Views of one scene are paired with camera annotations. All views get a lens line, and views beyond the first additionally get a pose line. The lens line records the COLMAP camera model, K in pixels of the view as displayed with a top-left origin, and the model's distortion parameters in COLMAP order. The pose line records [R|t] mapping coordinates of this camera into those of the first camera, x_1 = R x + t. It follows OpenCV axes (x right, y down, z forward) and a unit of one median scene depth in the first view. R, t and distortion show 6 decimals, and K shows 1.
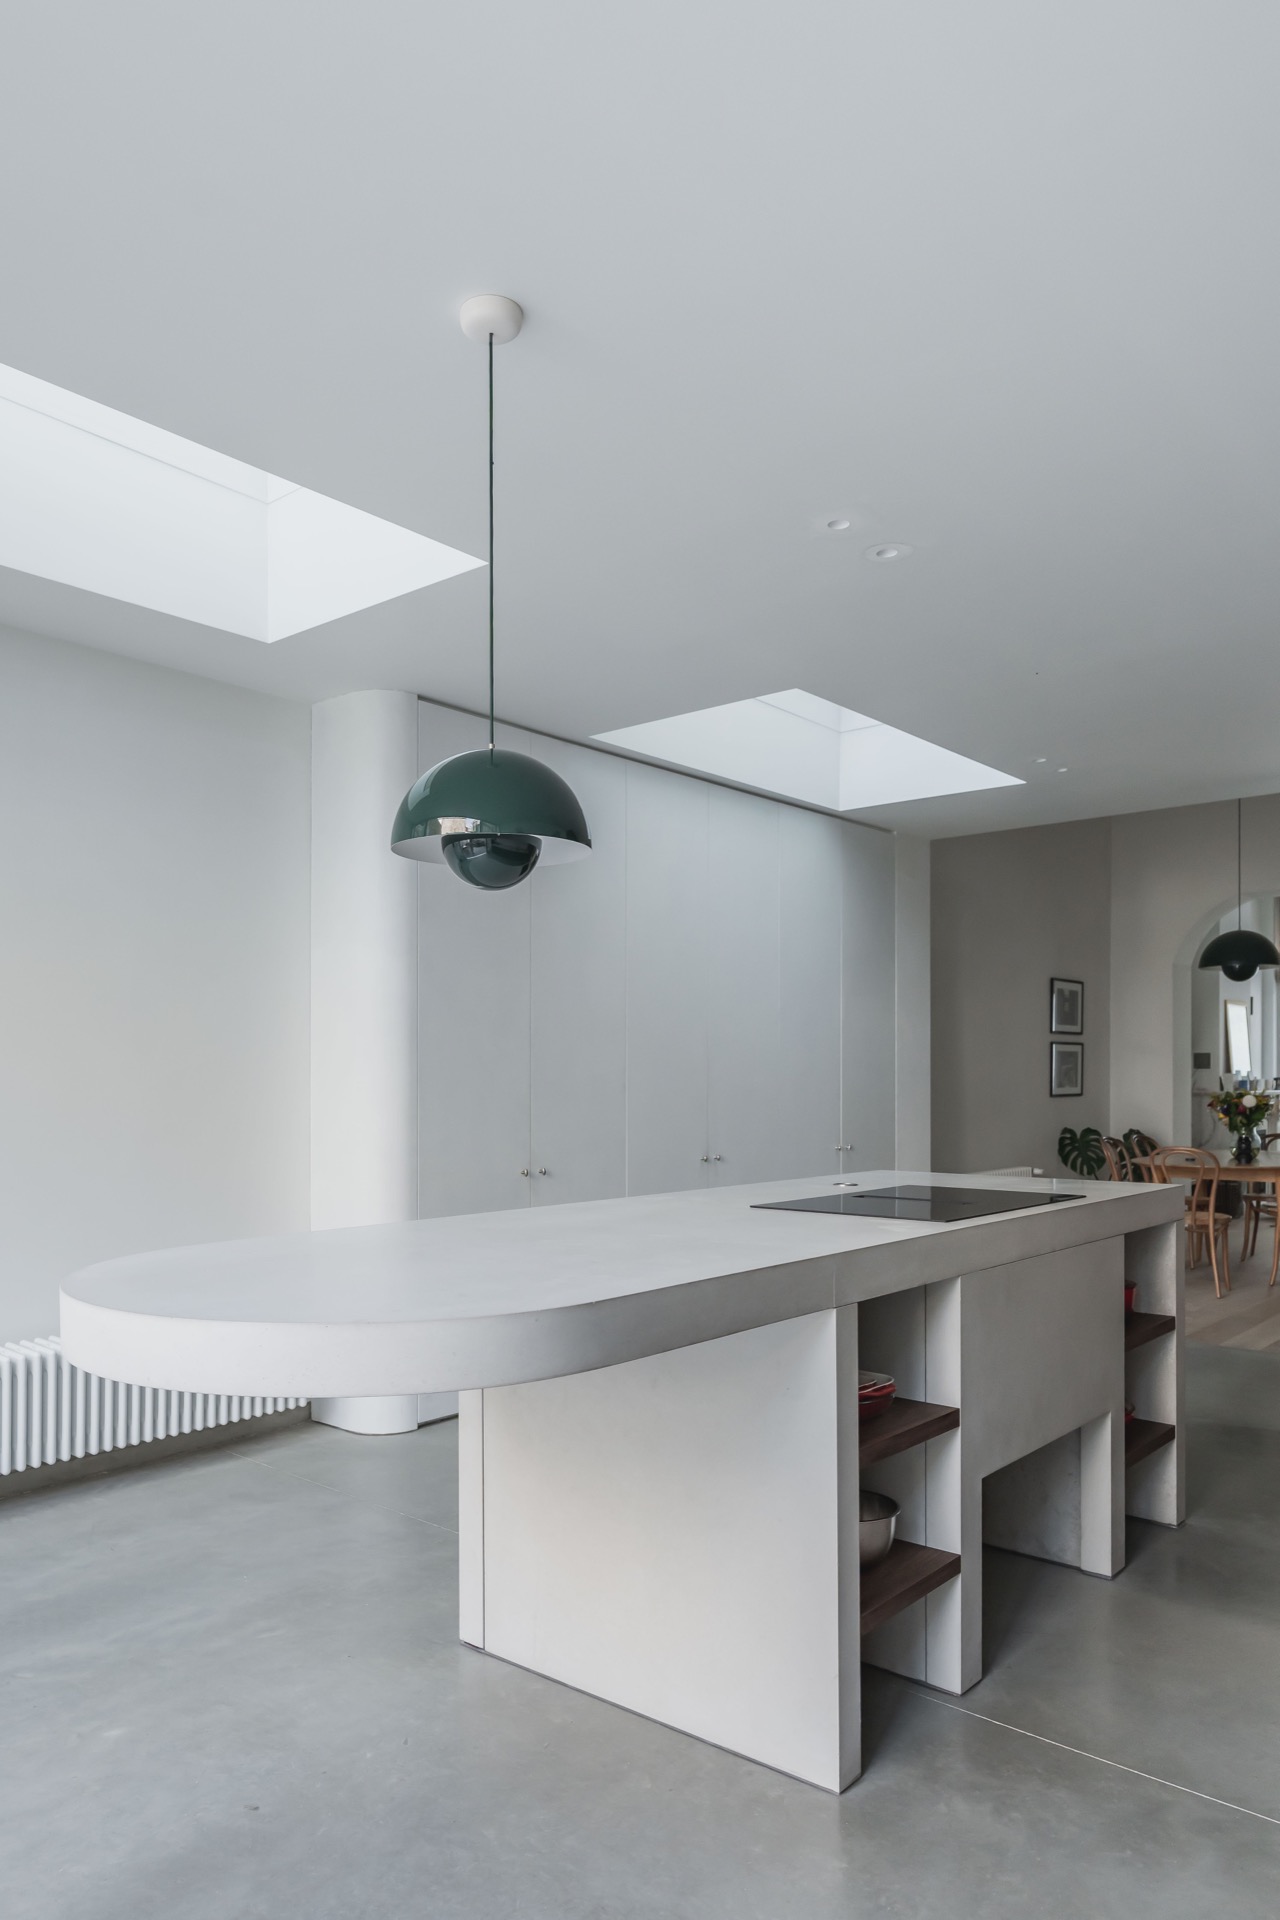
lens RADIAL K [[1321.4, 0, 637.1], [0, 1321.4, 1080.4], [0, 0, 1]] dist [-0.003293, 0.000889]
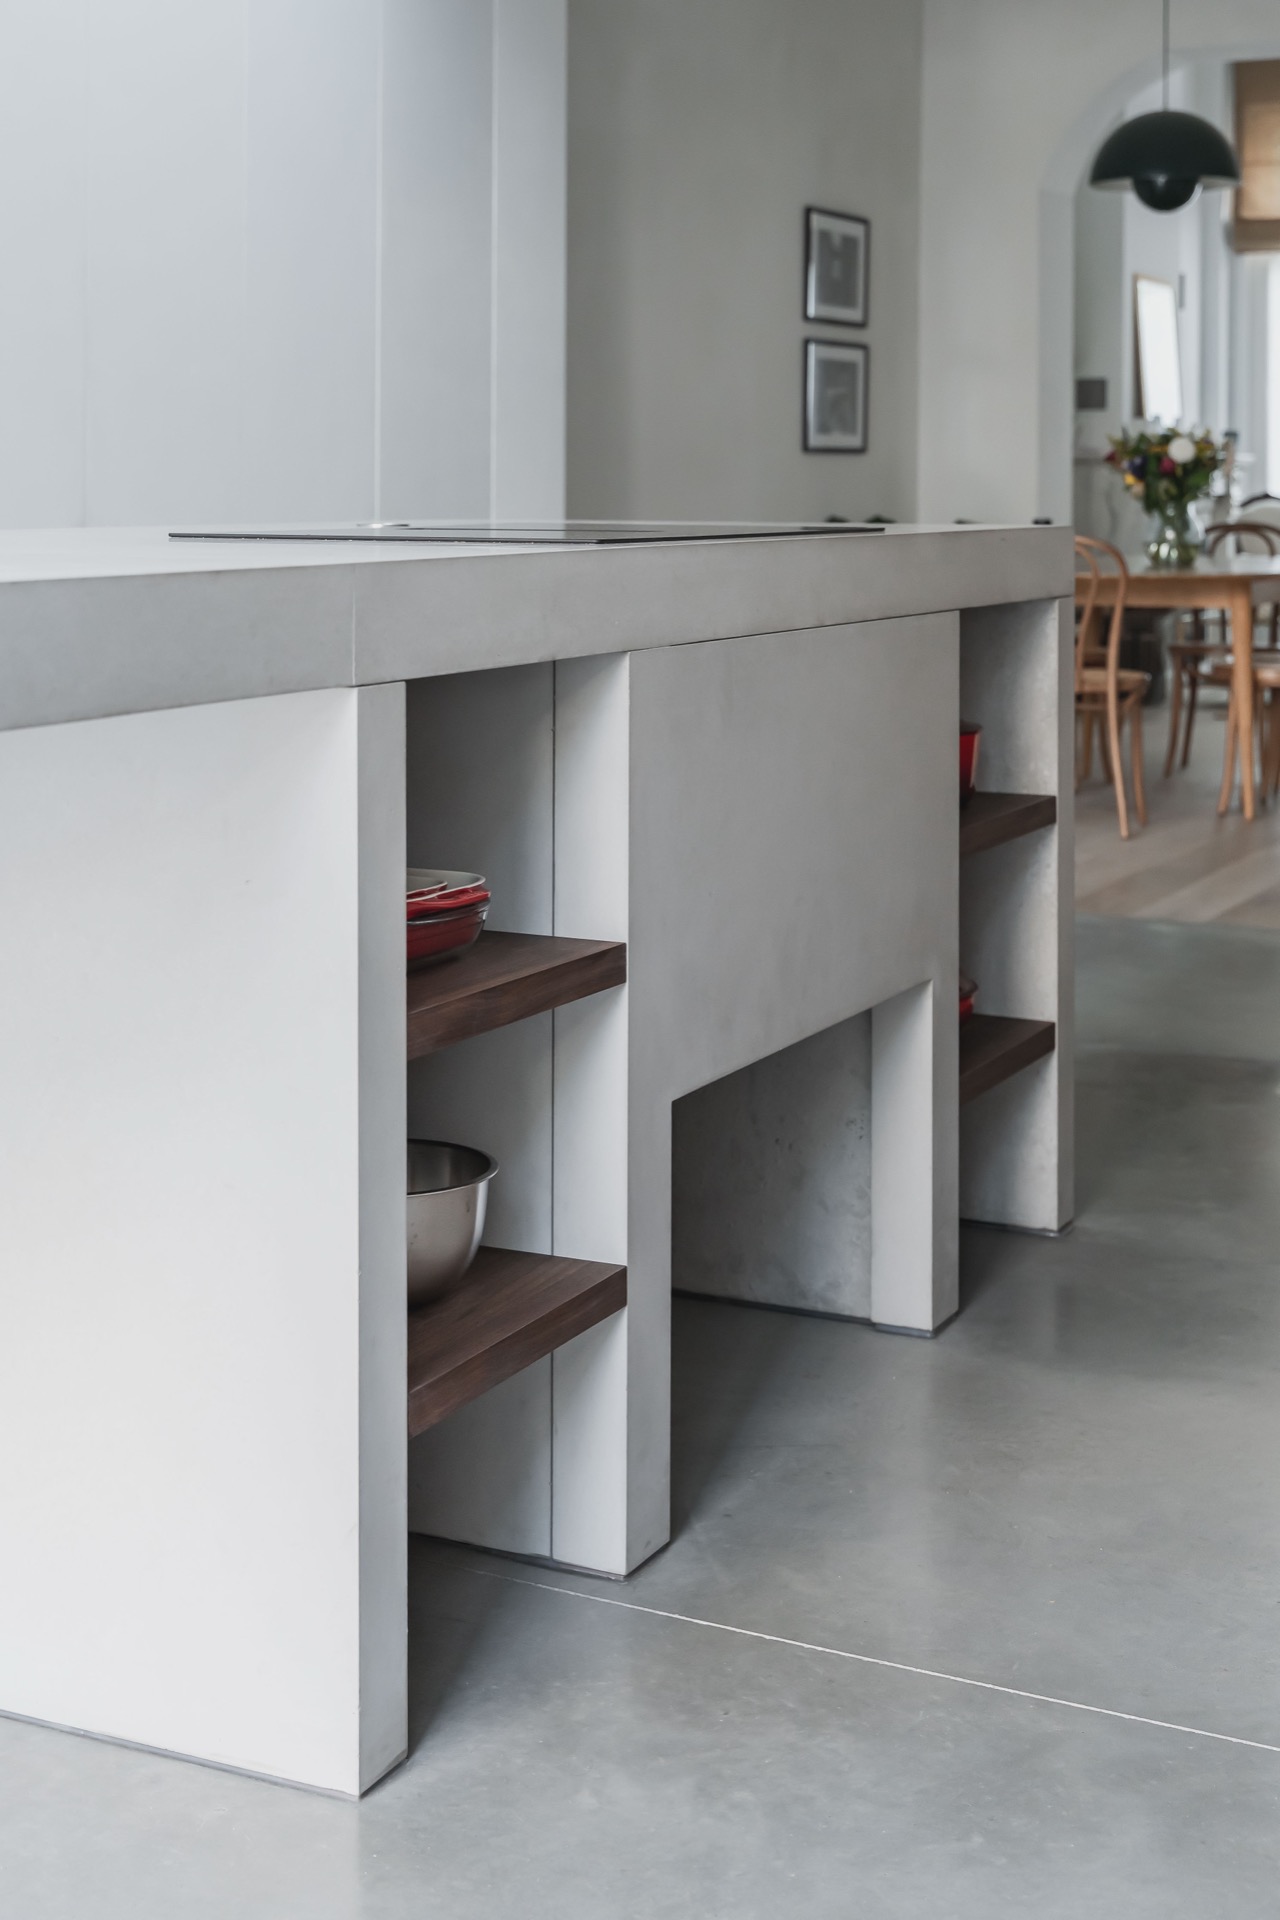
lens RADIAL K [[2446.2, 0, 640.0], [0, 2446.2, 960.0], [0, 0, 1]] dist [0.010883, 0.016770]
pose [[0.968293, 0.007143, 0.249716, 0.035416], [-0.003989, 0.999906, -0.013135, 0.253782], [-0.249786, 0.011723, 0.968230, 0.168878]]
